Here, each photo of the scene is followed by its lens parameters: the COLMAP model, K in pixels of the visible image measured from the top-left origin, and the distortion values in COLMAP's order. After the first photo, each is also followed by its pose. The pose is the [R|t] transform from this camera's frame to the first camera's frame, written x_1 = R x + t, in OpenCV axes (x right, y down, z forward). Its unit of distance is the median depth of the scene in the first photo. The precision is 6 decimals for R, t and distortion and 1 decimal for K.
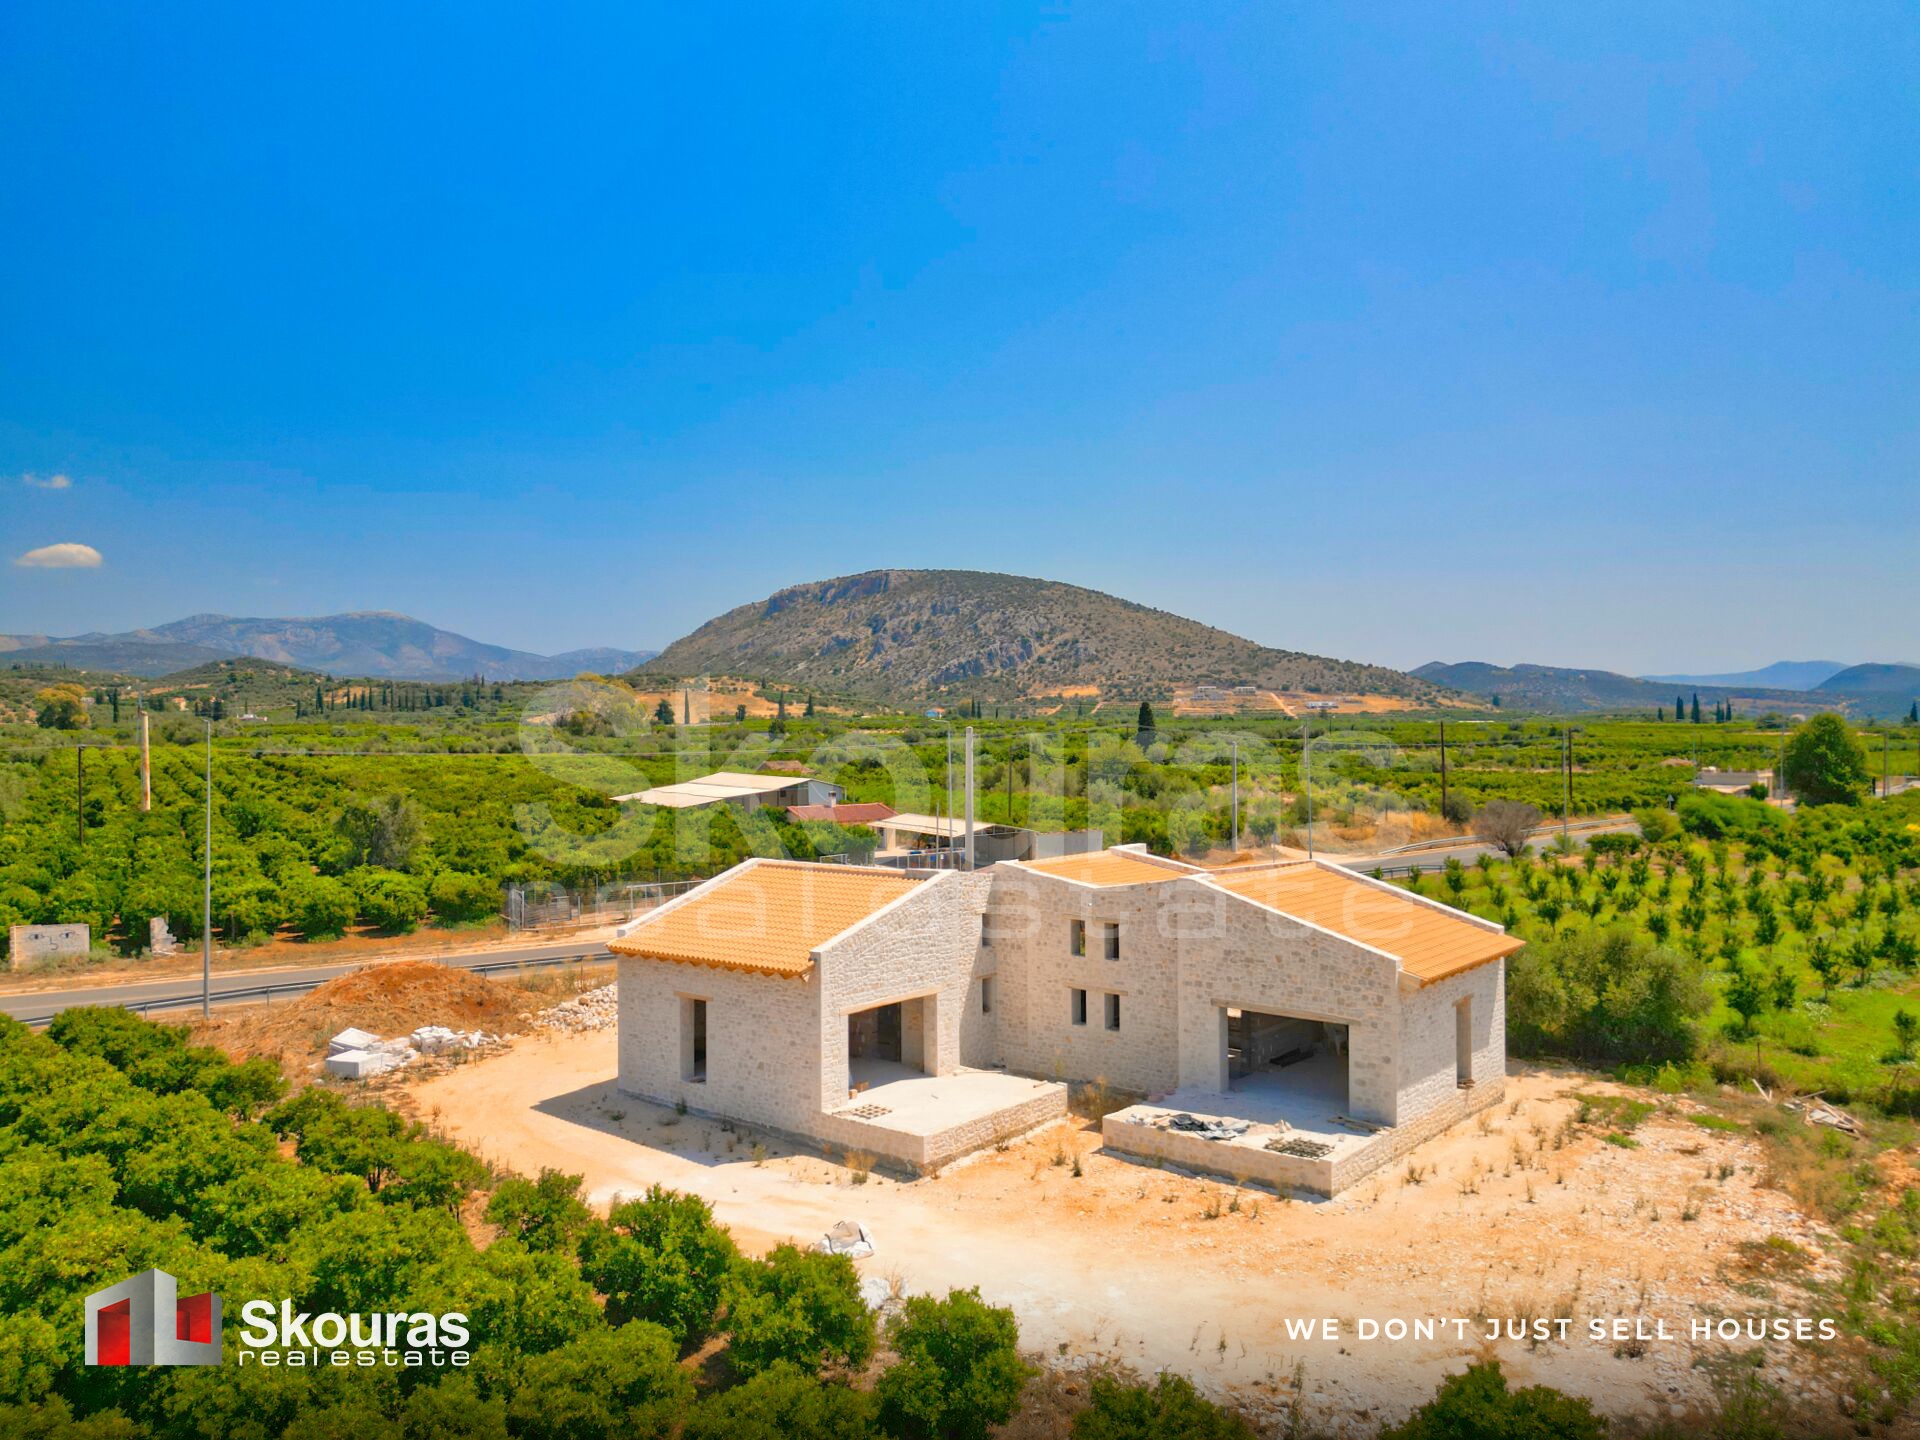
lens RADIAL K [[1336.5, 0, 954.2], [0, 1336.5, 755.6], [0, 0, 1]] dist [0.042406, -0.047083]
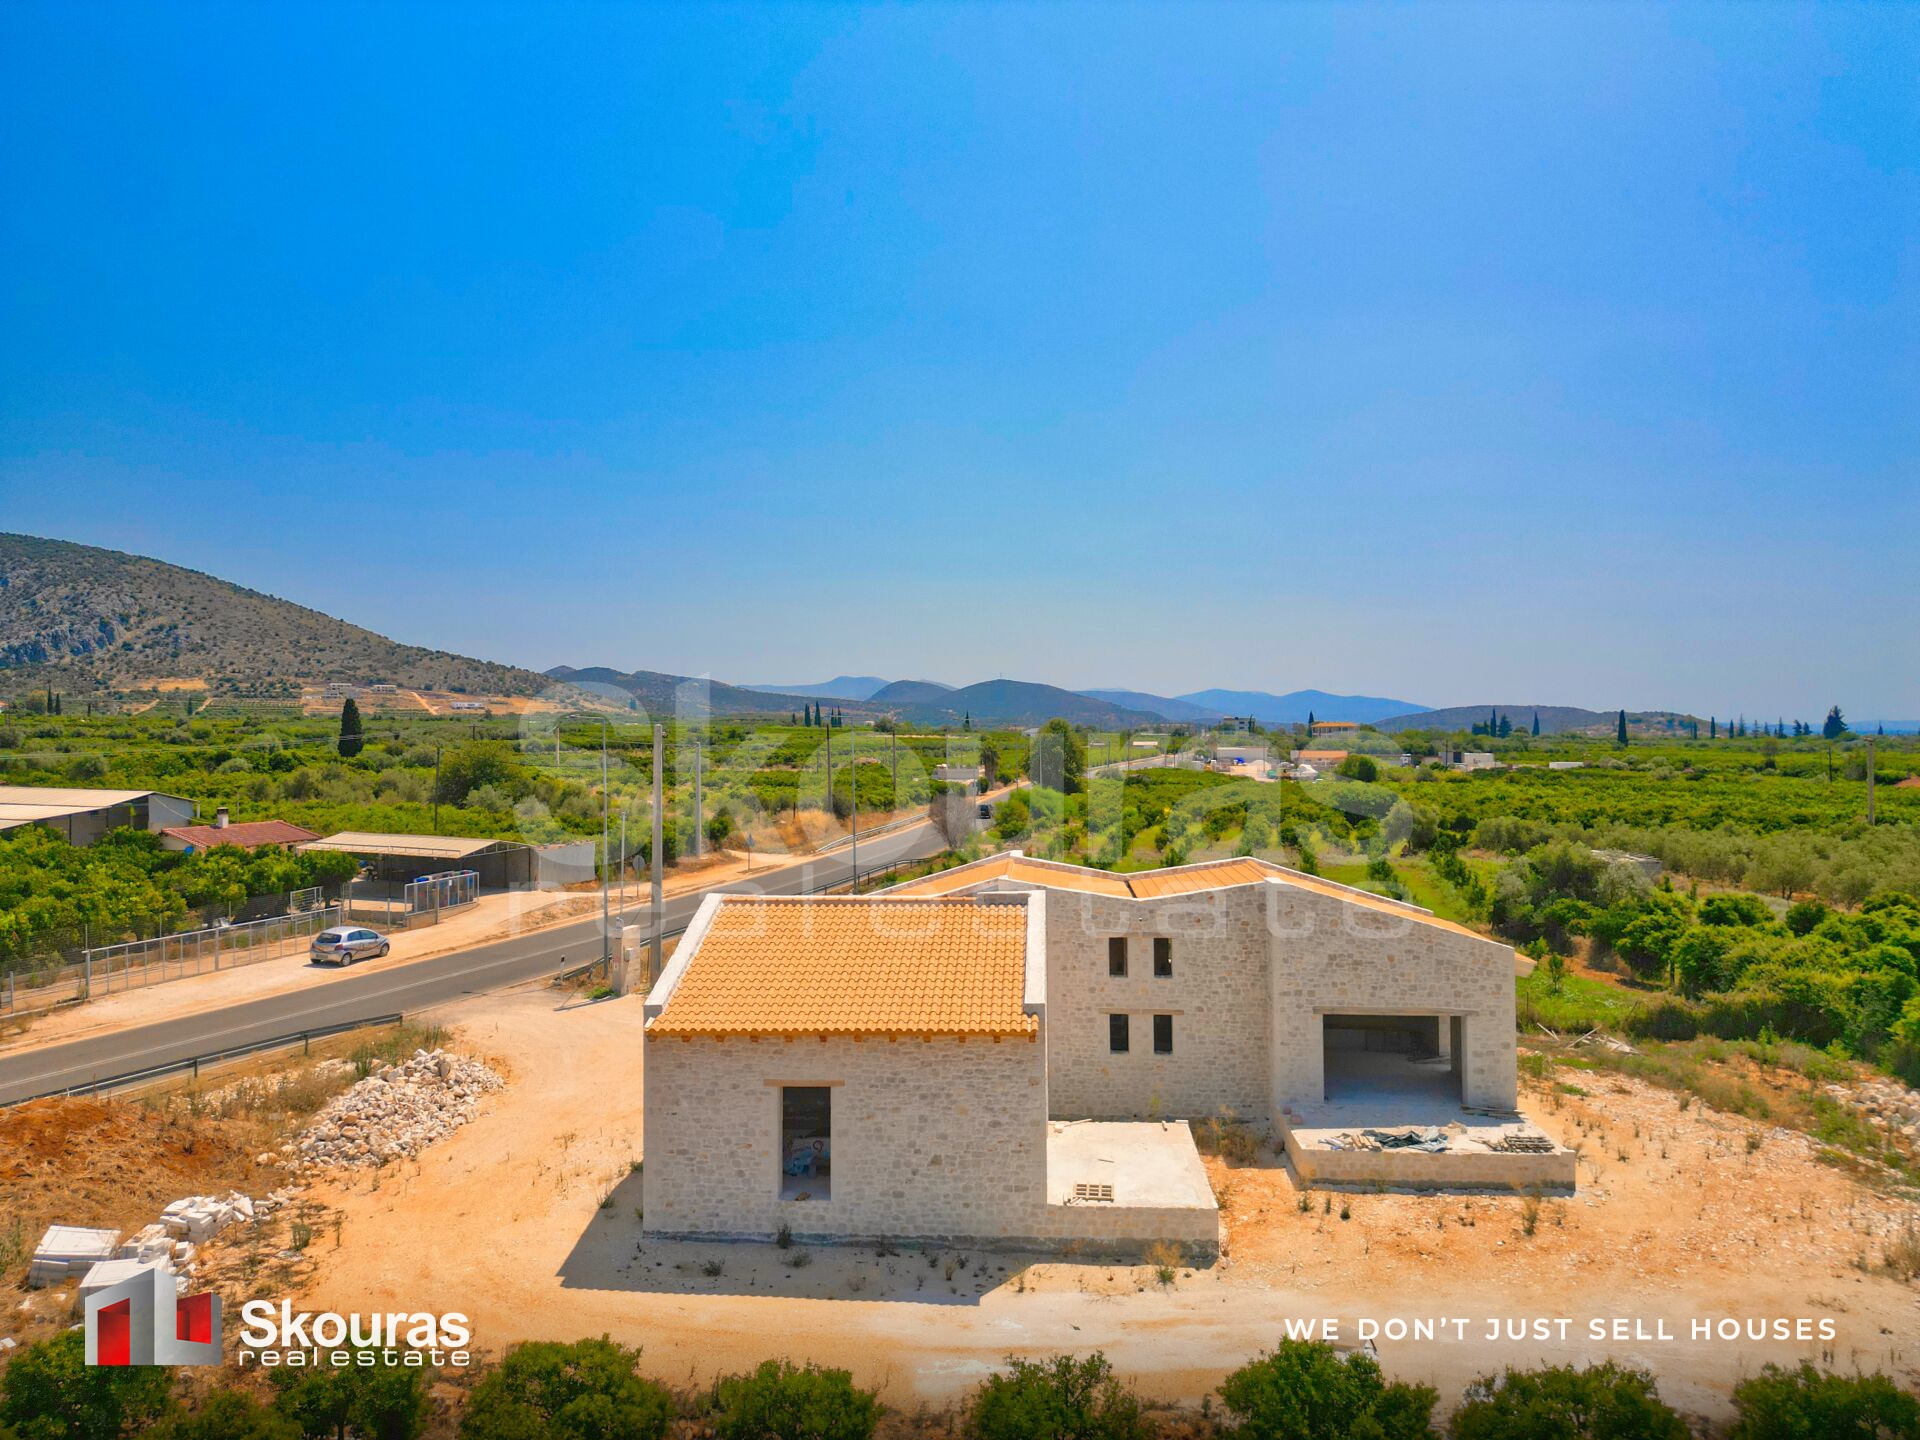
lens RADIAL K [[1336.5, 0, 957.0], [0, 1336.5, 724.9], [0, 0, 1]] dist [0.042406, -0.047083]
pose [[0.816369, 0.008696, 0.577466, -0.601254], [0.005288, 0.999732, -0.022530, -0.000780], [-0.577507, 0.021447, 0.816104, 0.371966]]
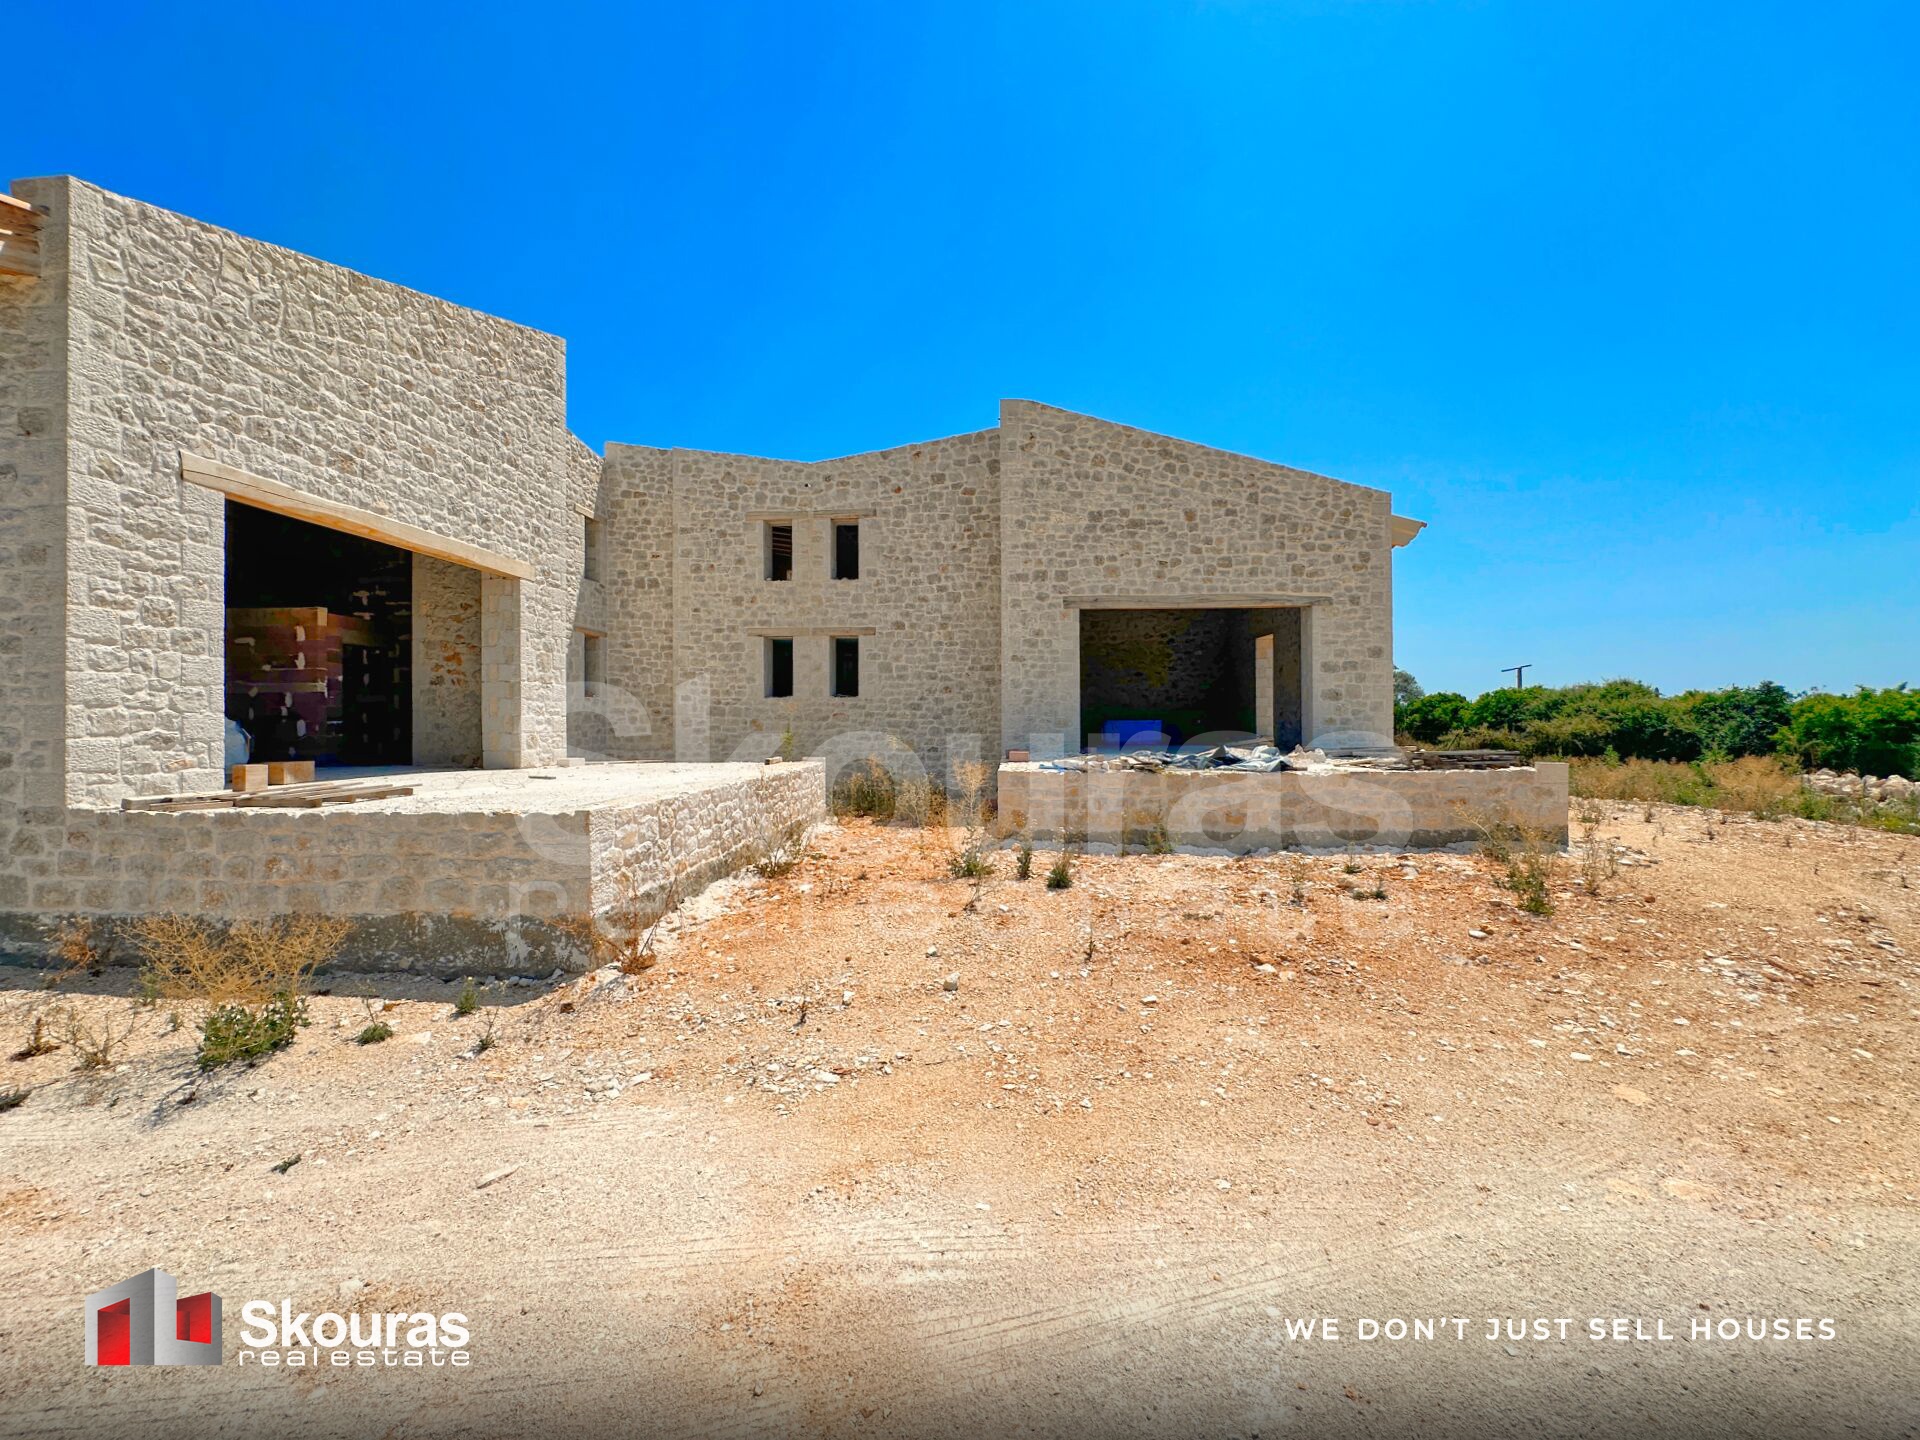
lens RADIAL K [[772.0, 0, 961.1], [0, 772.0, 728.6], [0, 0, 1]] dist [-0.008746, 0.001364]
pose [[0.812160, -0.003446, 0.583424, -0.046629], [0.006077, 0.999978, -0.002553, 0.250532], [-0.583403, 0.005619, 0.812163, 0.782737]]
